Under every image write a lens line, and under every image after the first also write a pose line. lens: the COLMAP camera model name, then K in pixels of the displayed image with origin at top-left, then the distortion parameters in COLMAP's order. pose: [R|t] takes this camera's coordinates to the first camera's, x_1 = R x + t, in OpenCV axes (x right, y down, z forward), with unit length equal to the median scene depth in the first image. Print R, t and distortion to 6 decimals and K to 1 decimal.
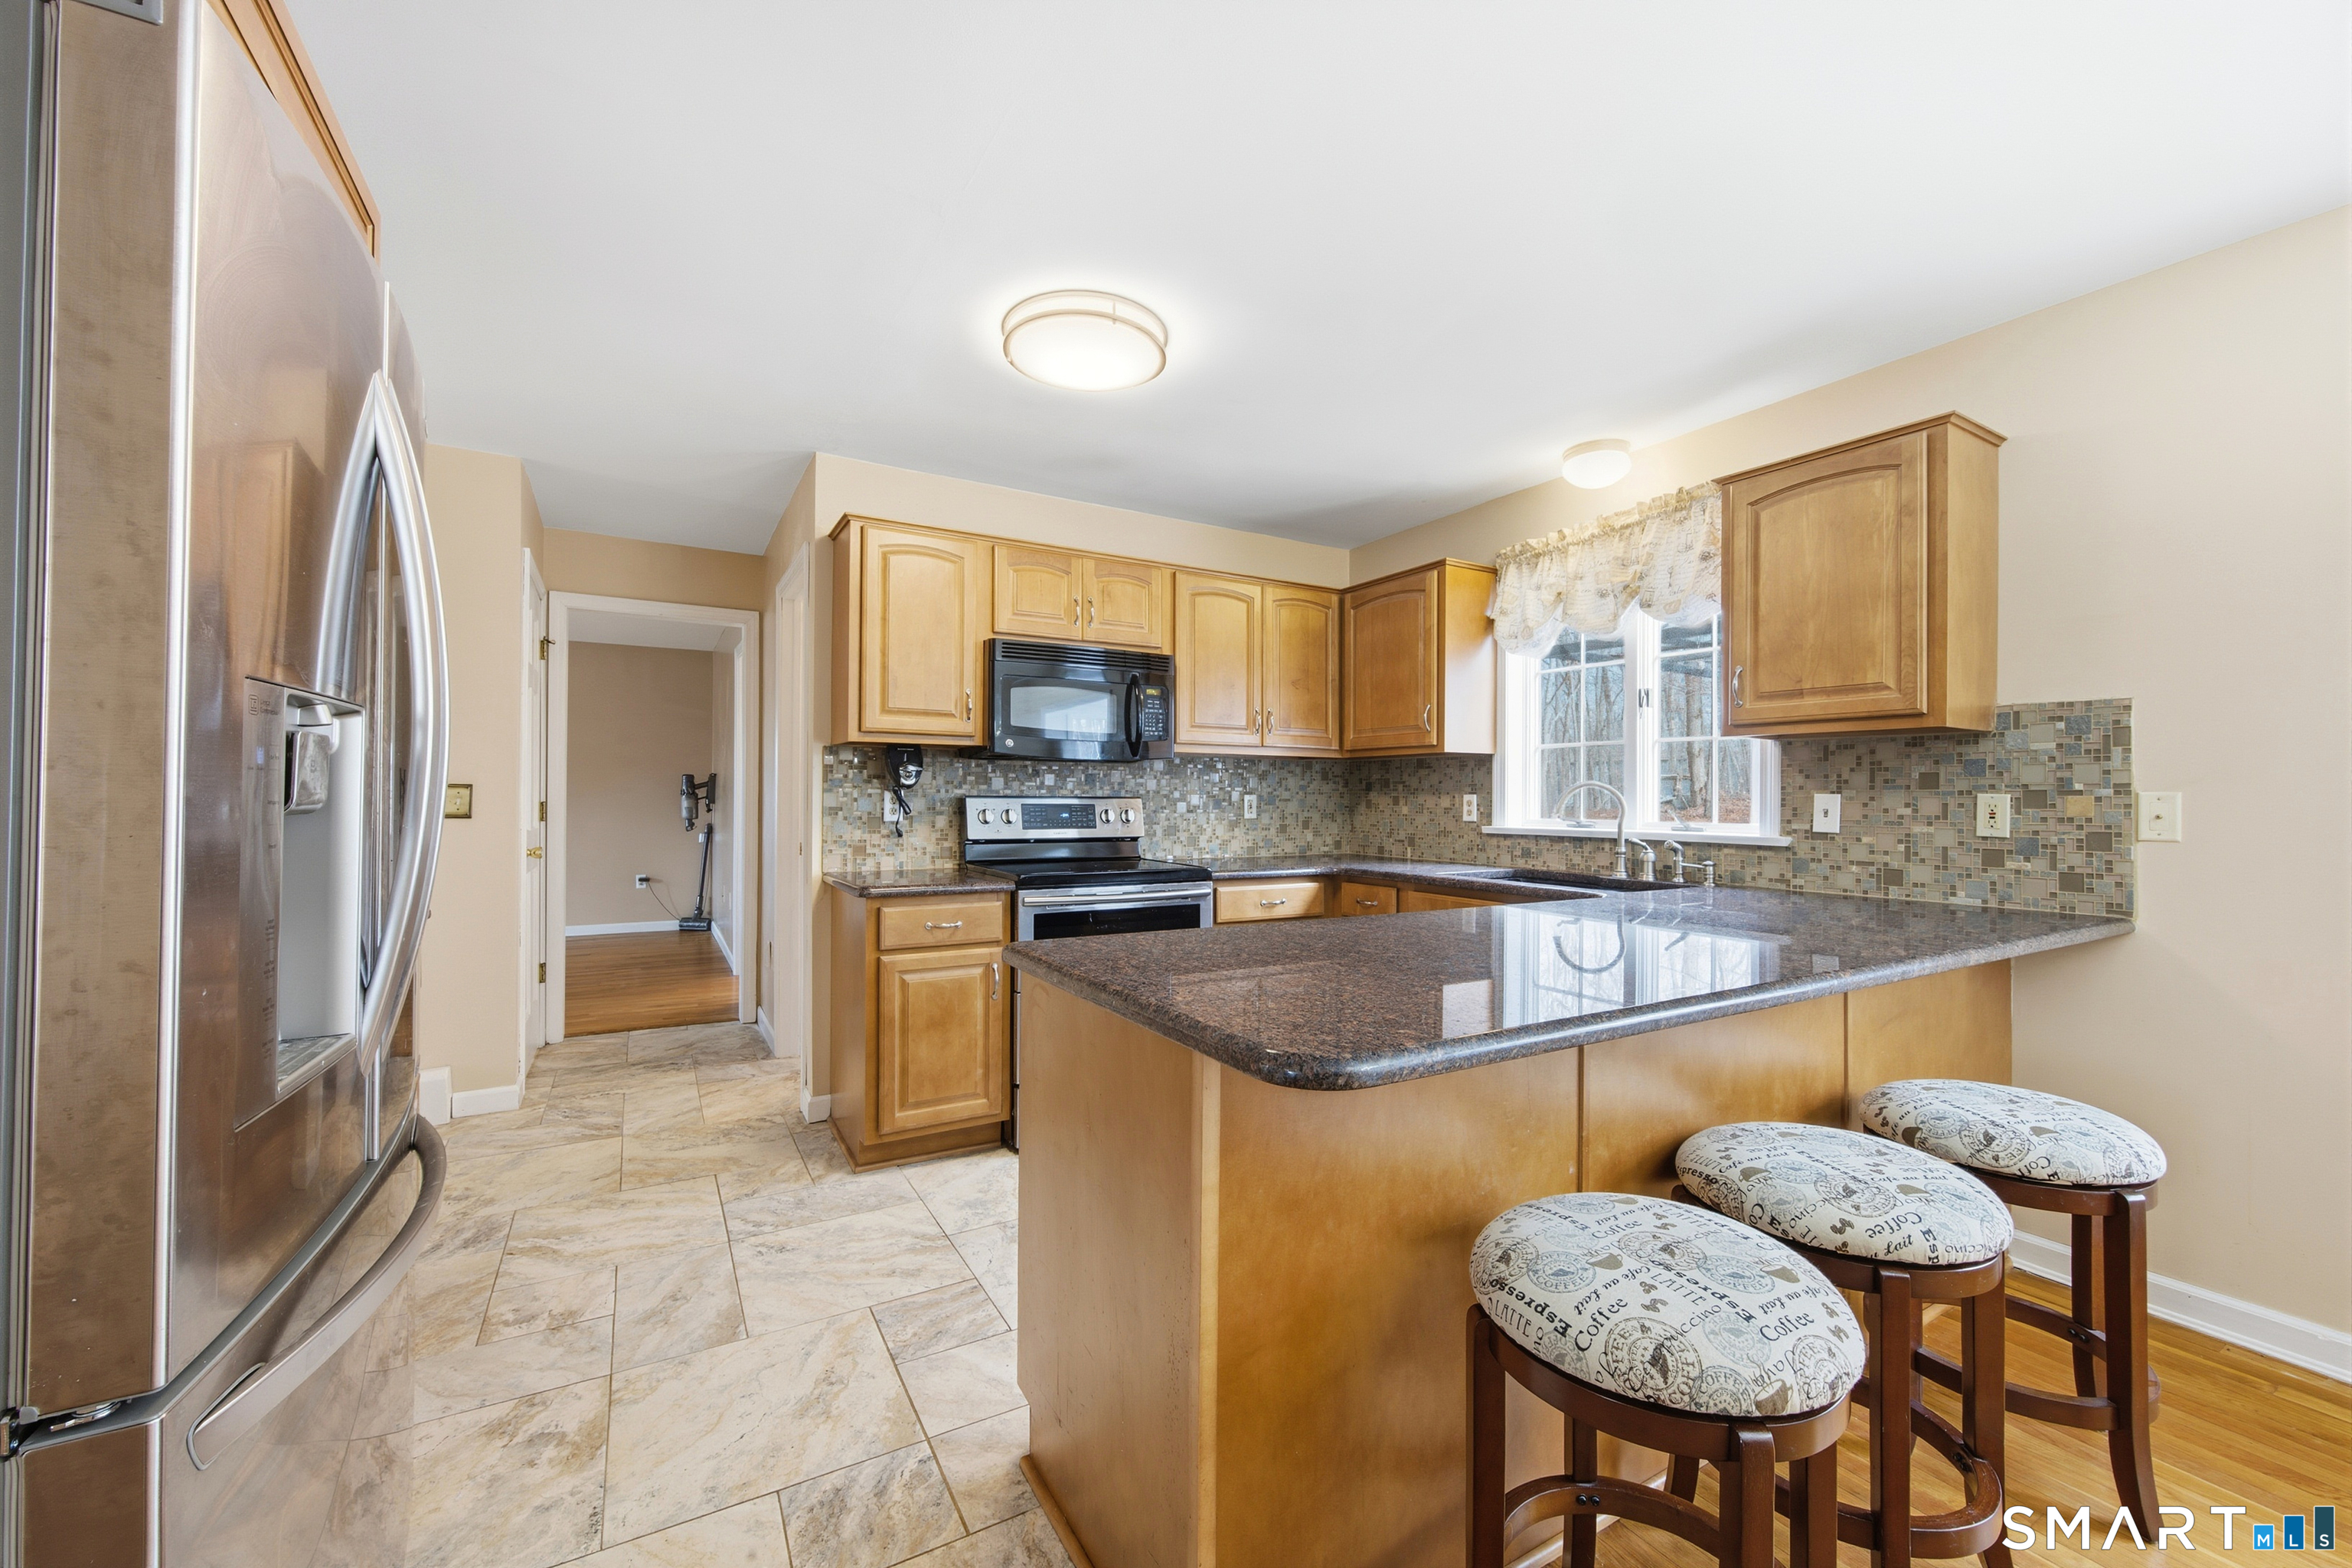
lens RADIAL K [[913.7, 0, 1182.8], [0, 913.7, 792.2], [0, 0, 1]] dist [-0.000589, 0.000129]
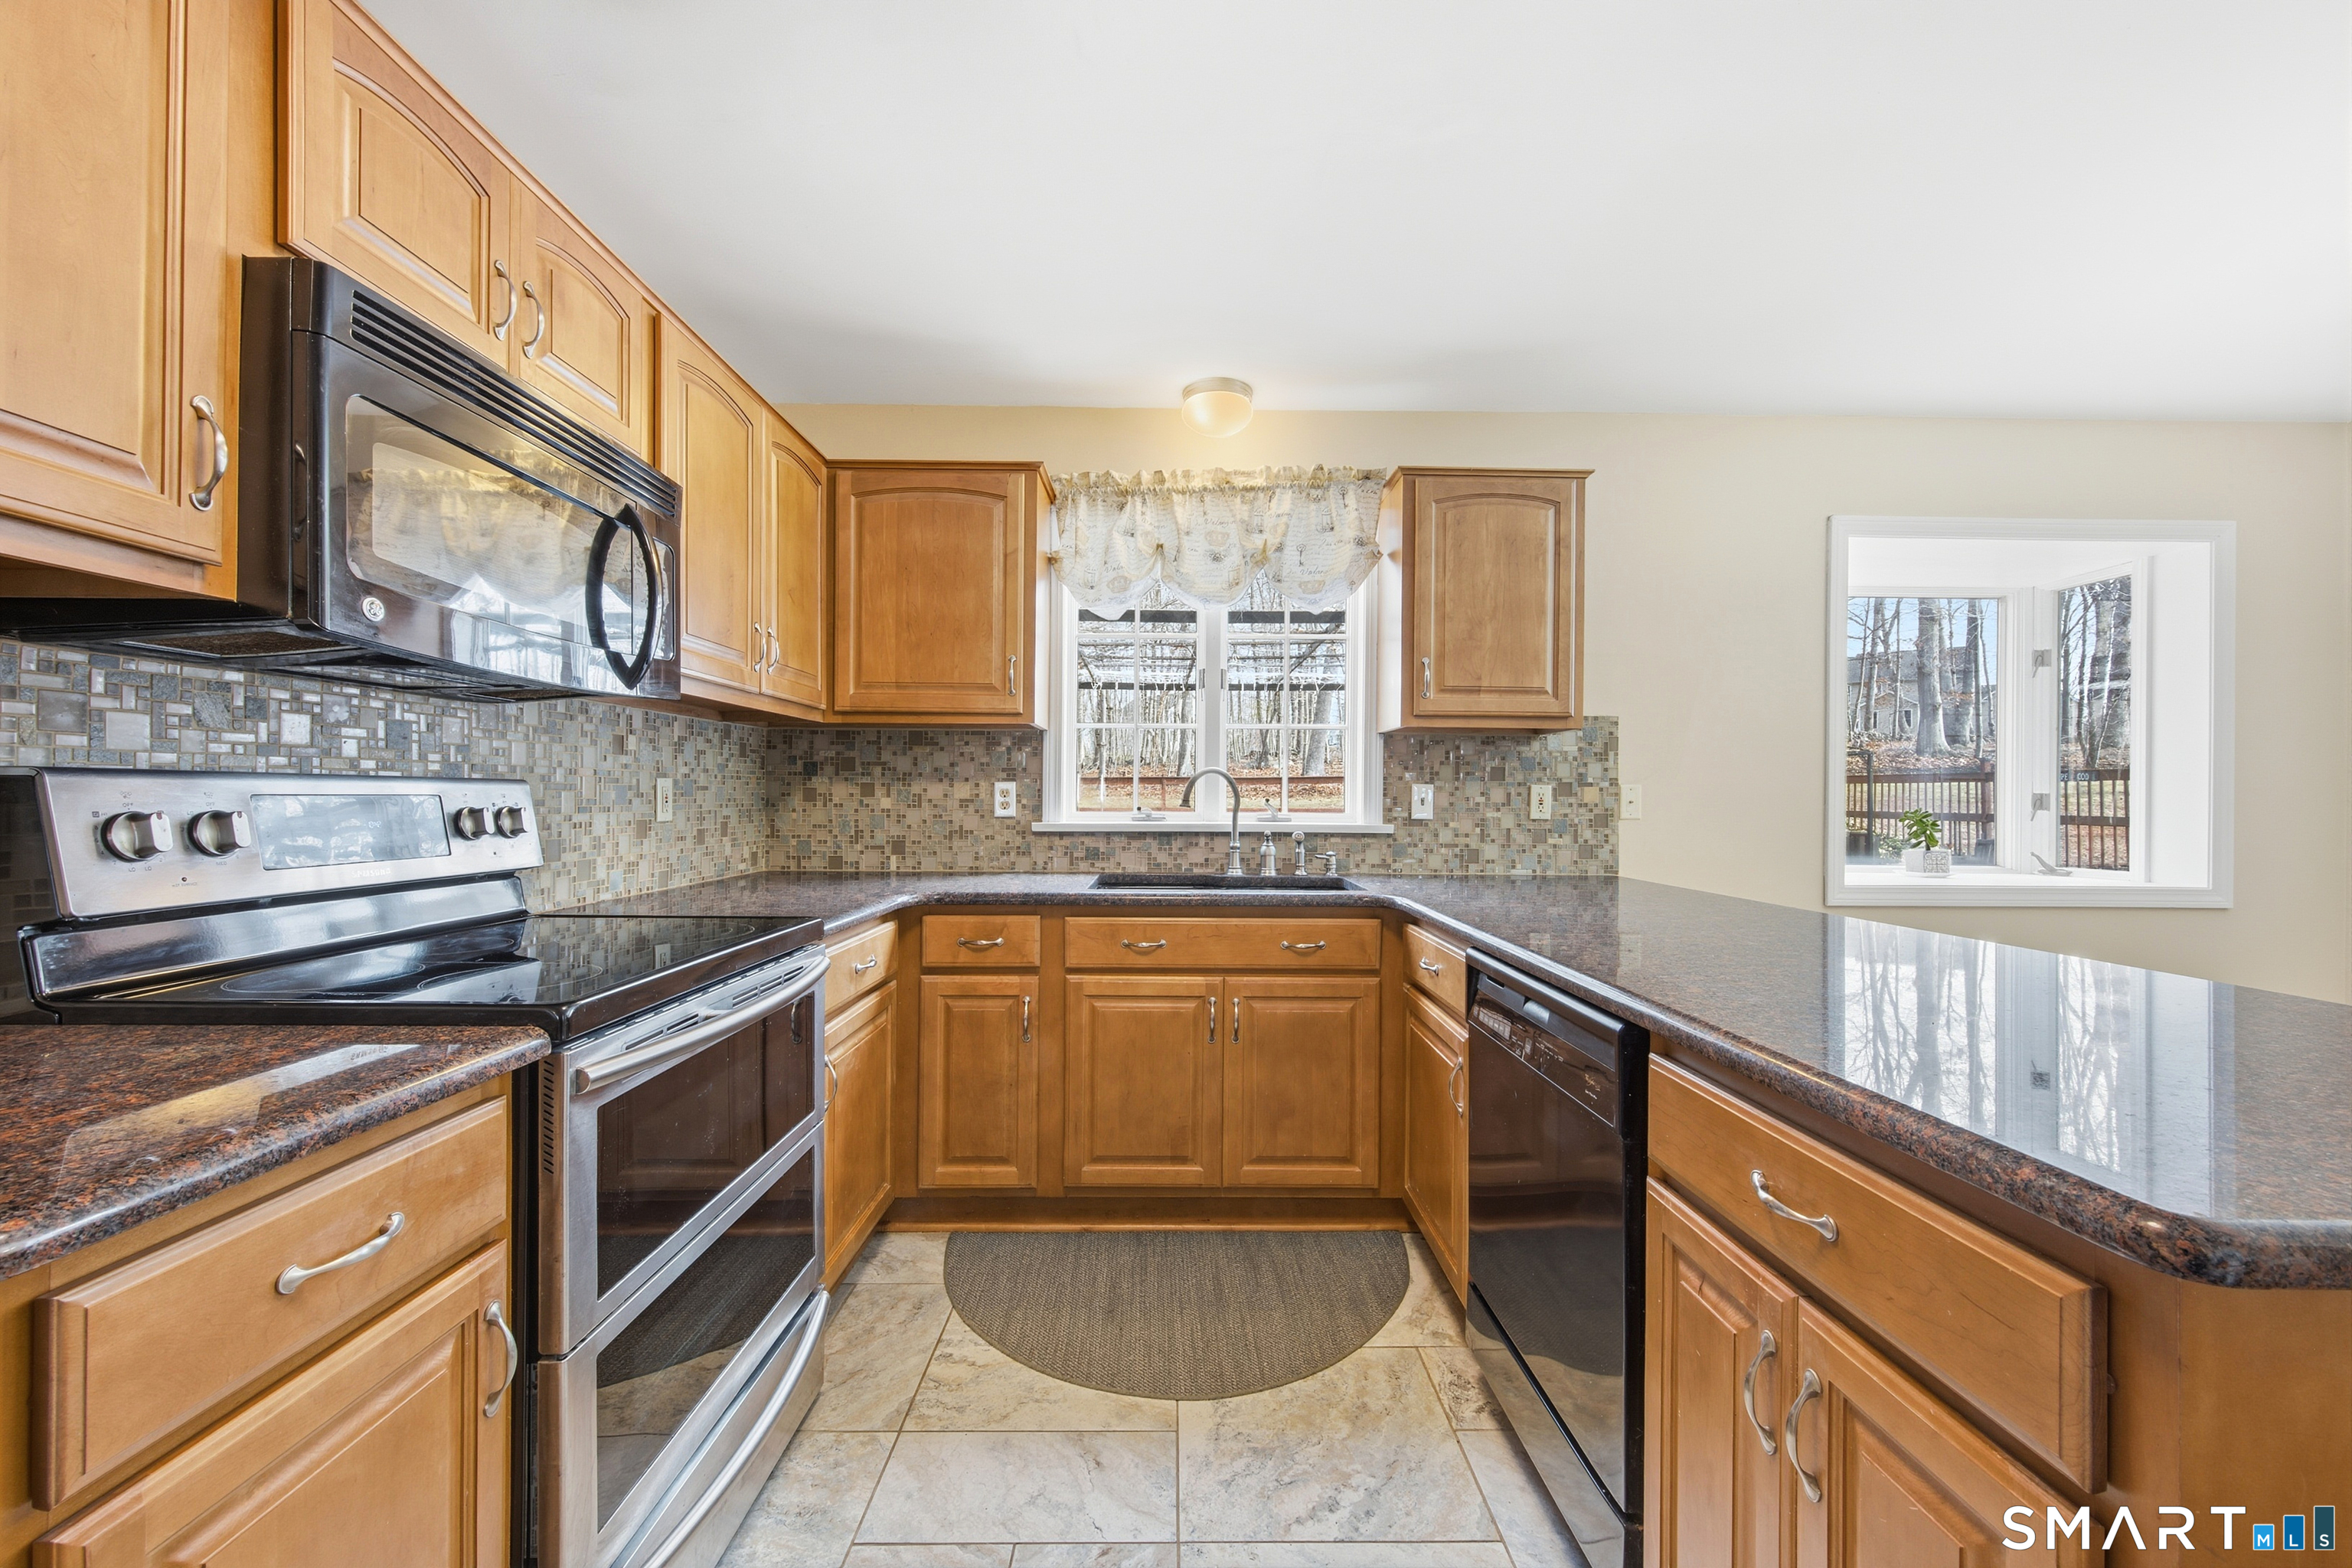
lens RADIAL K [[913.7, 0, 1182.8], [0, 913.7, 792.2], [0, 0, 1]] dist [-0.000589, 0.000129]
pose [[0.497872, 0.000112, 0.867251, -0.337657], [-0.009325, 0.999943, 0.005224, 0.007303], [-0.867200, -0.010688, 0.497845, 0.602972]]
